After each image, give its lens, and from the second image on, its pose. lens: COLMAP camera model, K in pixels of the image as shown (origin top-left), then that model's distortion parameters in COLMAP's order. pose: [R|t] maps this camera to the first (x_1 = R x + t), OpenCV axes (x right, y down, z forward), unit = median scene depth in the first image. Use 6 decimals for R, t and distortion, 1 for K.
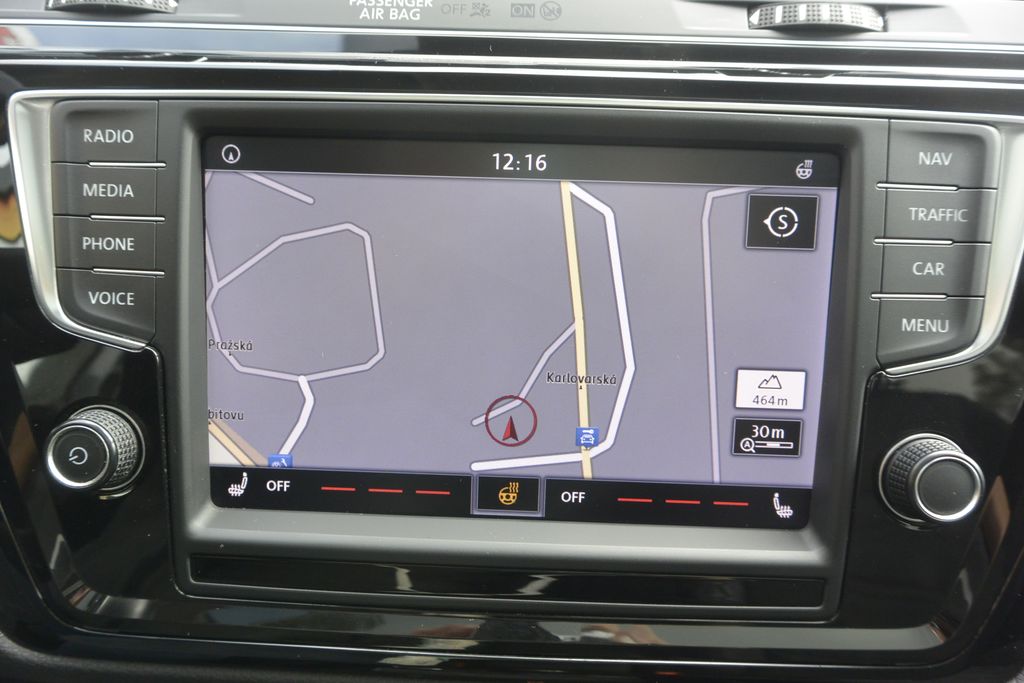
lens RADIAL K [[789.8, 0, 506.5], [0, 789.8, 338.3], [0, 0, 1]] dist [0.001720, -0.003751]
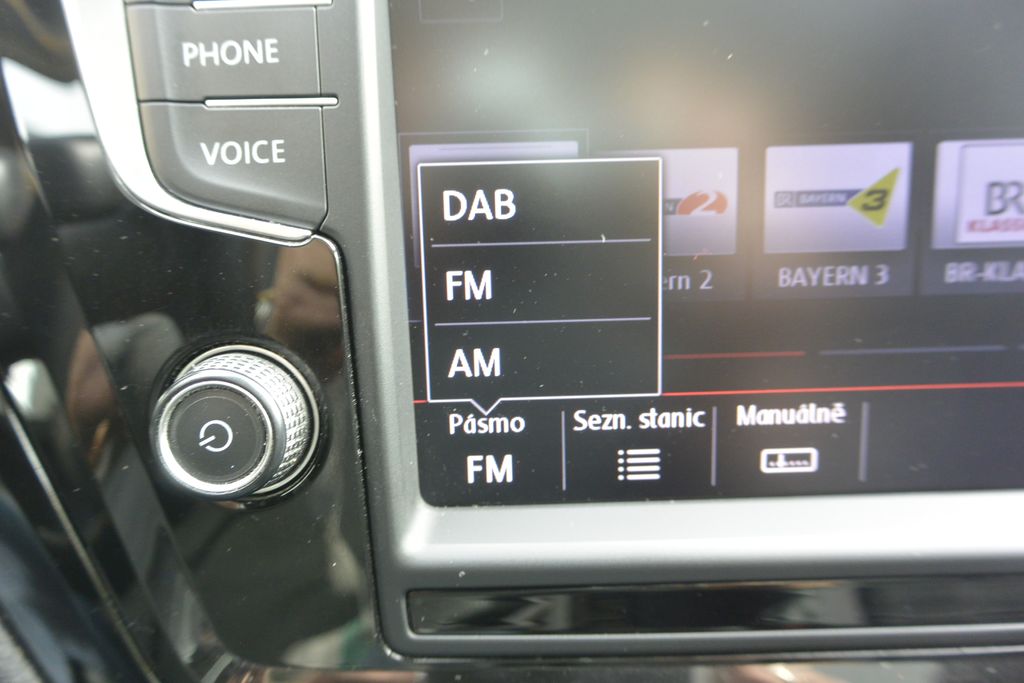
lens RADIAL K [[789.8, 0, 516.5], [0, 789.8, 341.8], [0, 0, 1]] dist [0.001720, -0.003751]
pose [[0.997400, -0.064419, 0.032299, -0.334650], [0.062936, 0.997003, 0.044999, 0.069478], [-0.035101, -0.042849, 0.998465, 0.431561]]
